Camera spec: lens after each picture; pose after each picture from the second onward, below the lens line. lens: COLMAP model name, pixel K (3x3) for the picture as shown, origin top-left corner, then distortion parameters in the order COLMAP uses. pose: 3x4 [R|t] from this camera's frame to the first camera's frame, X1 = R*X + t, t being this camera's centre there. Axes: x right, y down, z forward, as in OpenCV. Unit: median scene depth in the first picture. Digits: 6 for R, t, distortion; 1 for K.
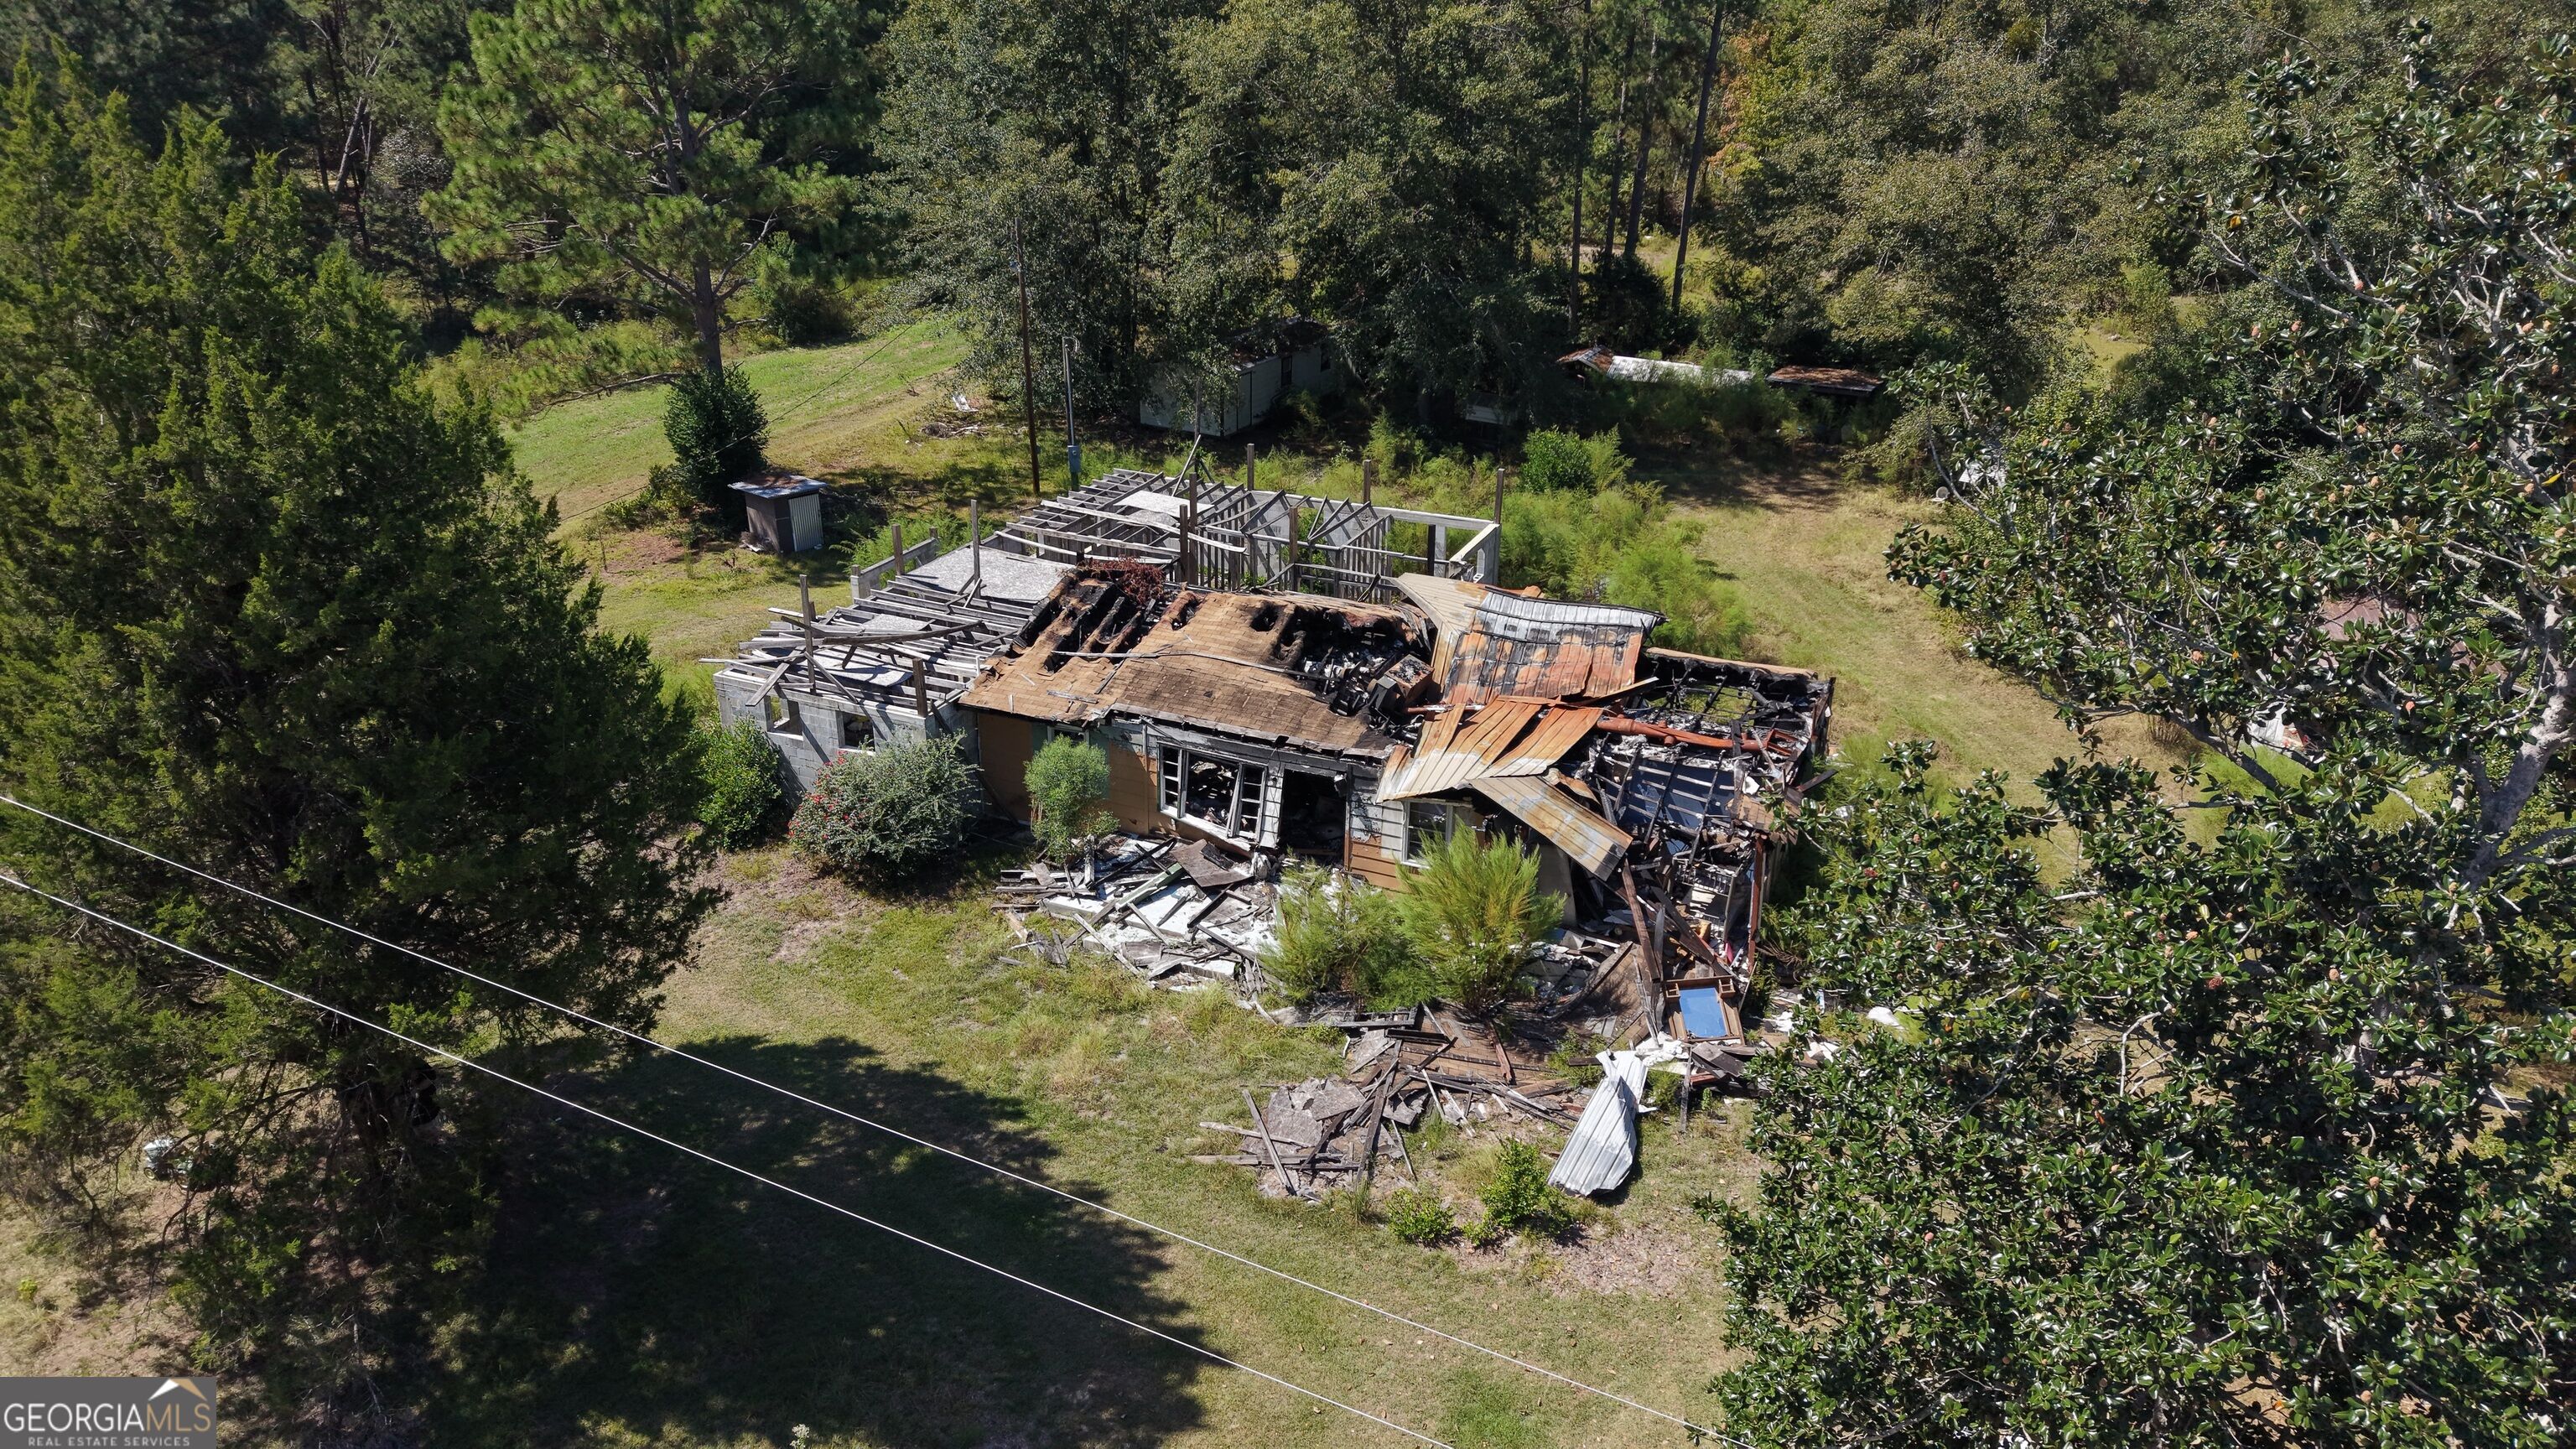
lens RADIAL K [[1729.2, 0, 1277.8], [0, 1729.2, 733.4], [0, 0, 1]] dist [0.041436, -0.046800]
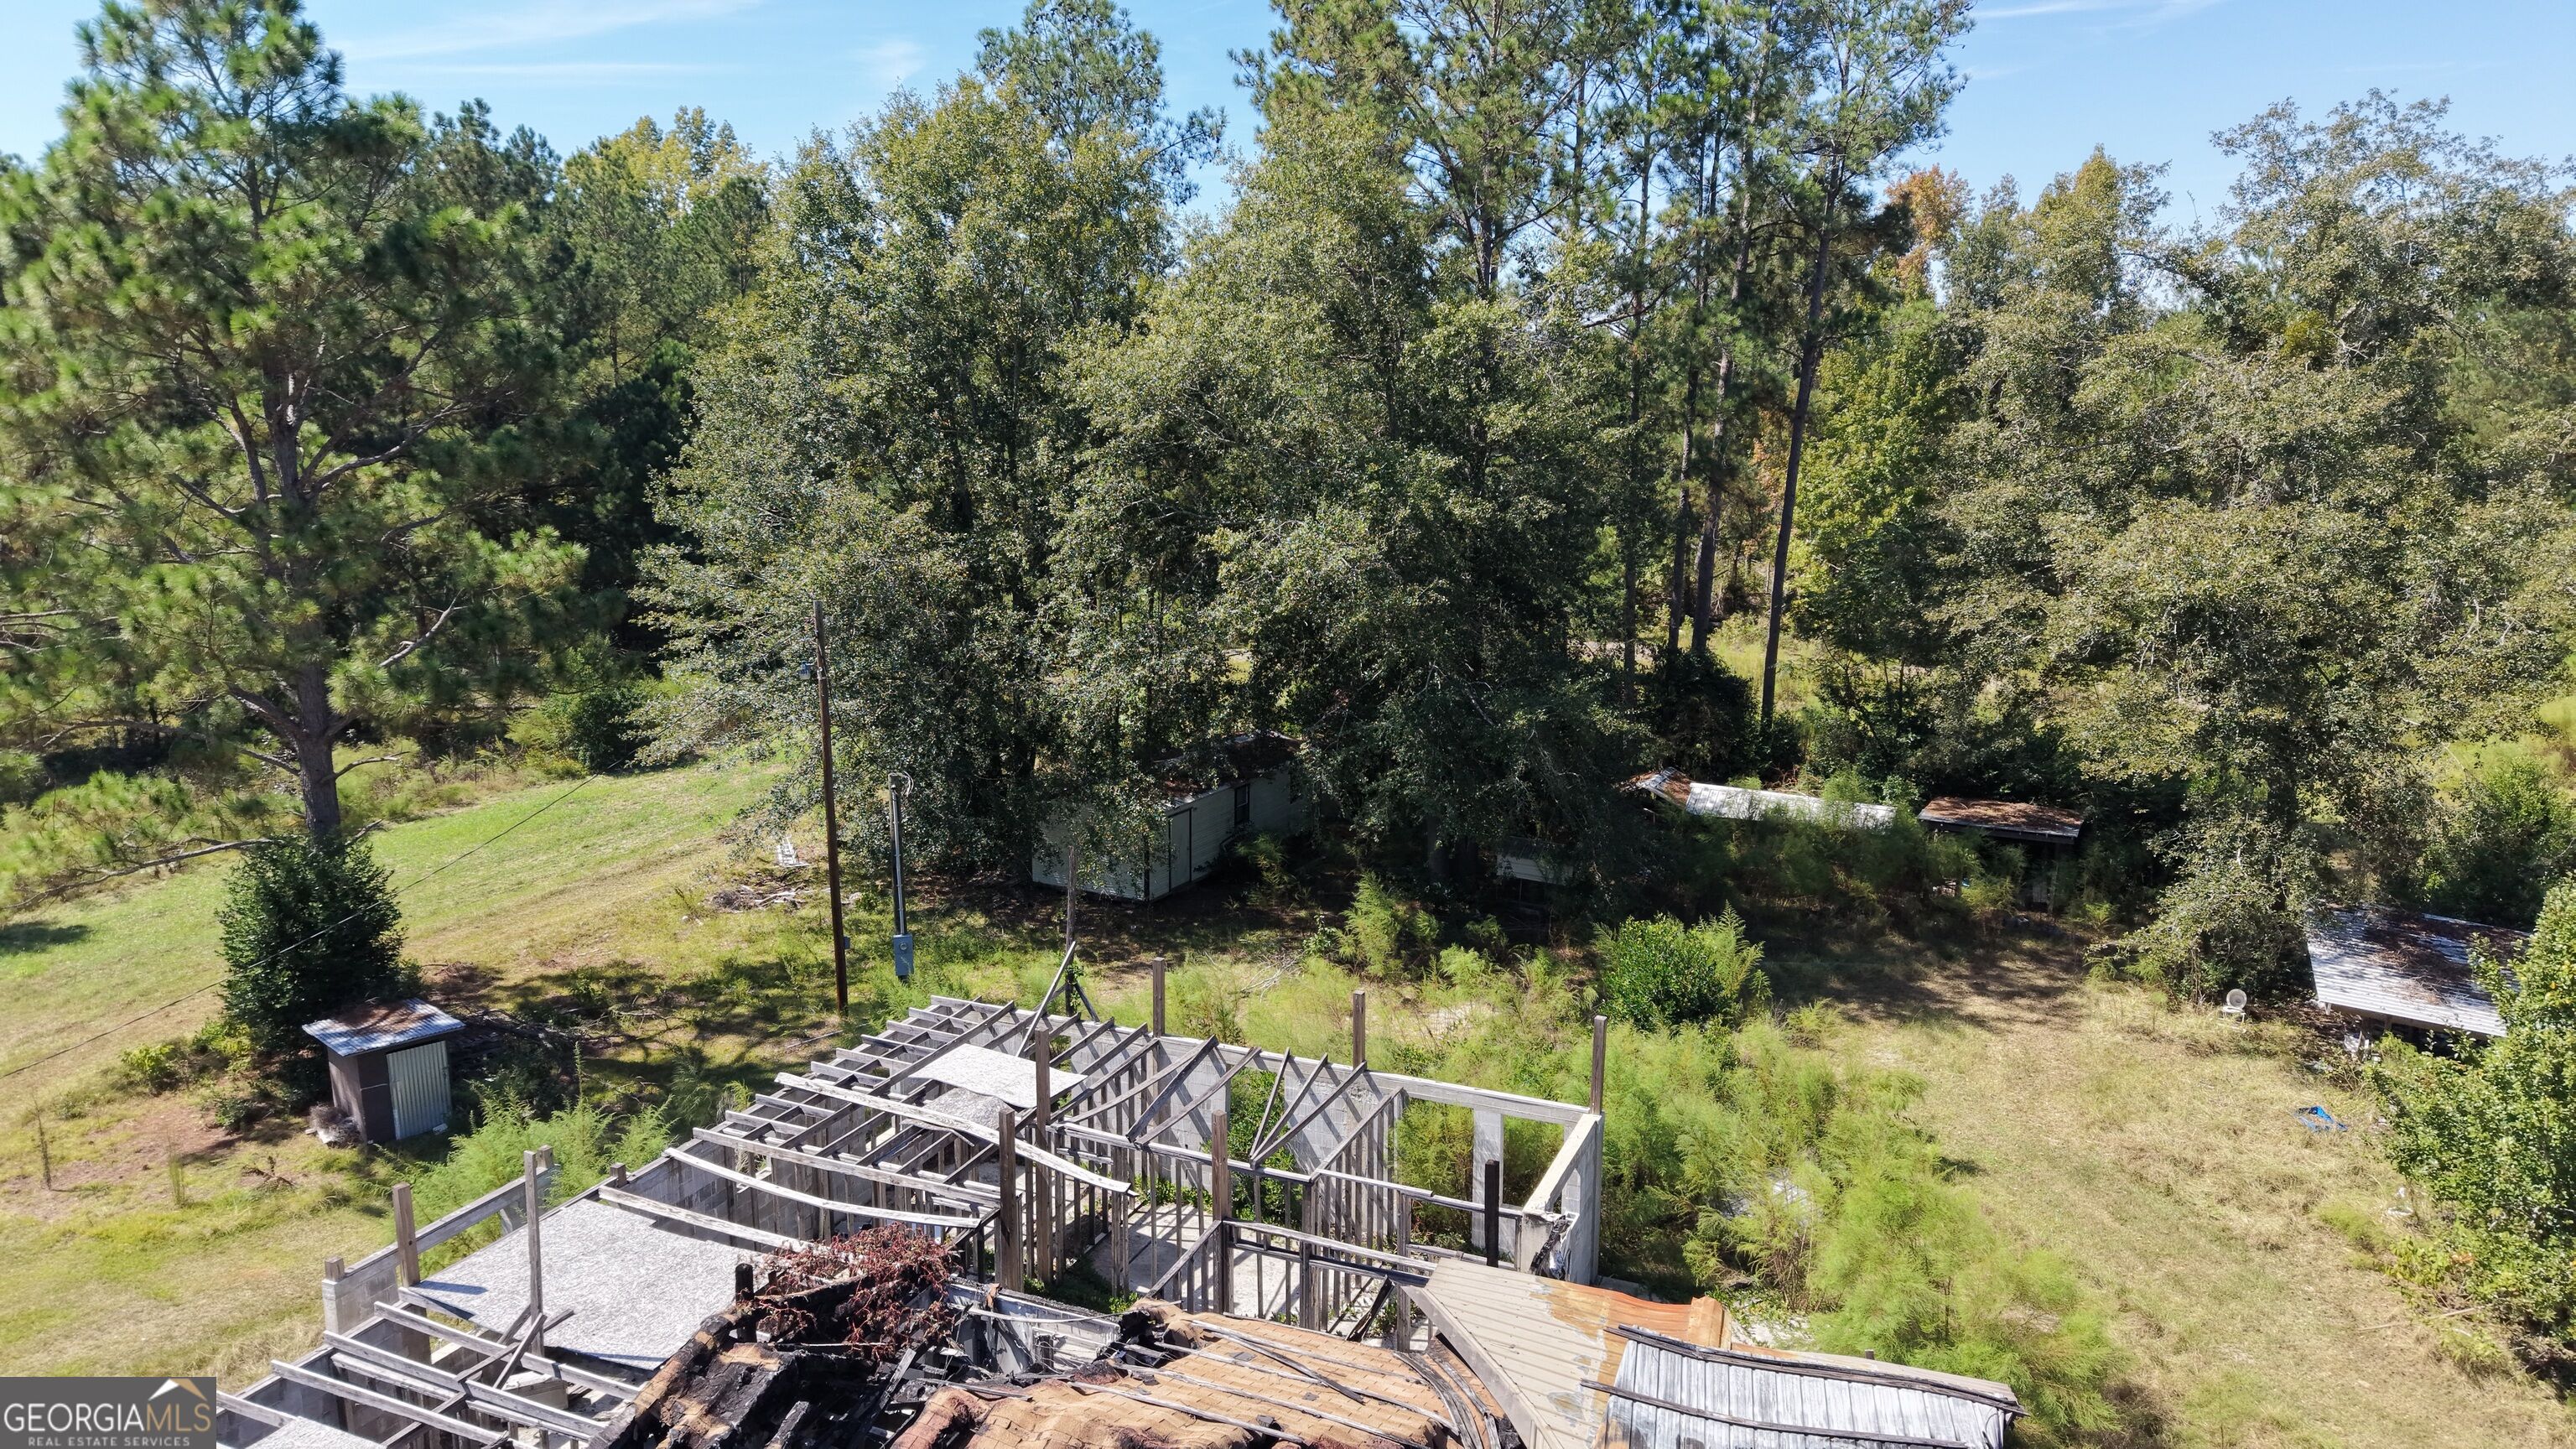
lens RADIAL K [[1729.2, 0, 1262.9], [0, 1729.2, 727.4], [0, 0, 1]] dist [0.041436, -0.046800]
pose [[0.999981, -0.006065, -0.000702, 0.017505], [0.005753, 0.974443, -0.224563, -0.094591], [0.002046, 0.224555, 0.974459, 0.345720]]
